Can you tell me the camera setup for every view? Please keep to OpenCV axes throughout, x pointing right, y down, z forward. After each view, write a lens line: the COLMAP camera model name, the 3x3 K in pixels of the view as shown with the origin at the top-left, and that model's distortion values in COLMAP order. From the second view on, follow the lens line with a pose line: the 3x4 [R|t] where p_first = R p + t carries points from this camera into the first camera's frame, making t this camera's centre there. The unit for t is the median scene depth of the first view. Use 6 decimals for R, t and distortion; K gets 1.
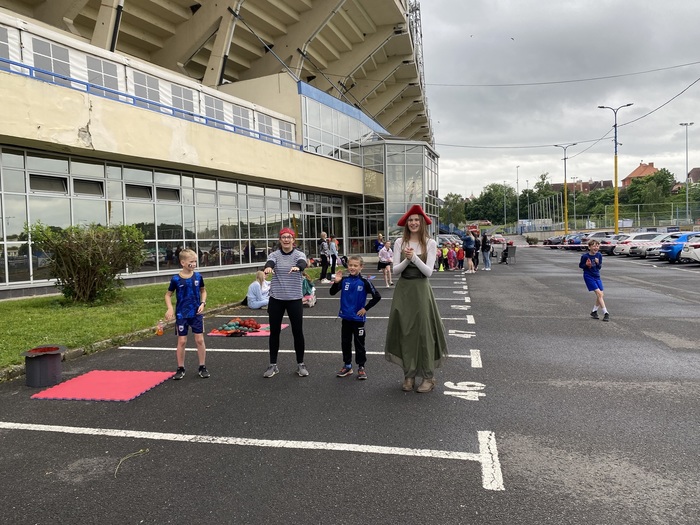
lens RADIAL K [[541.6, 0, 350.0], [0, 541.6, 262.5], [0, 0, 1]] dist [0.028490, -0.054830]
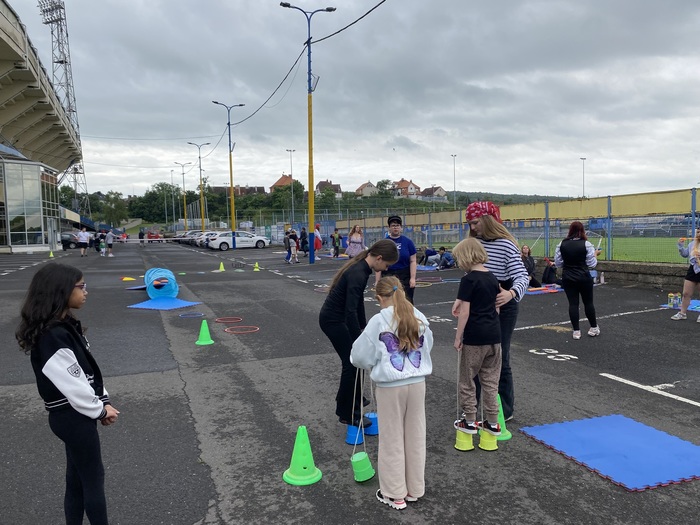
lens RADIAL K [[529.8, 0, 358.1], [0, 529.8, 260.3], [0, 0, 1]] dist [0.027952, -0.003959]
pose [[0.827130, -0.021674, 0.561593, 0.049950], [0.020797, 0.999752, 0.007954, 0.029262], [-0.561626, 0.005101, 0.827376, -0.680998]]
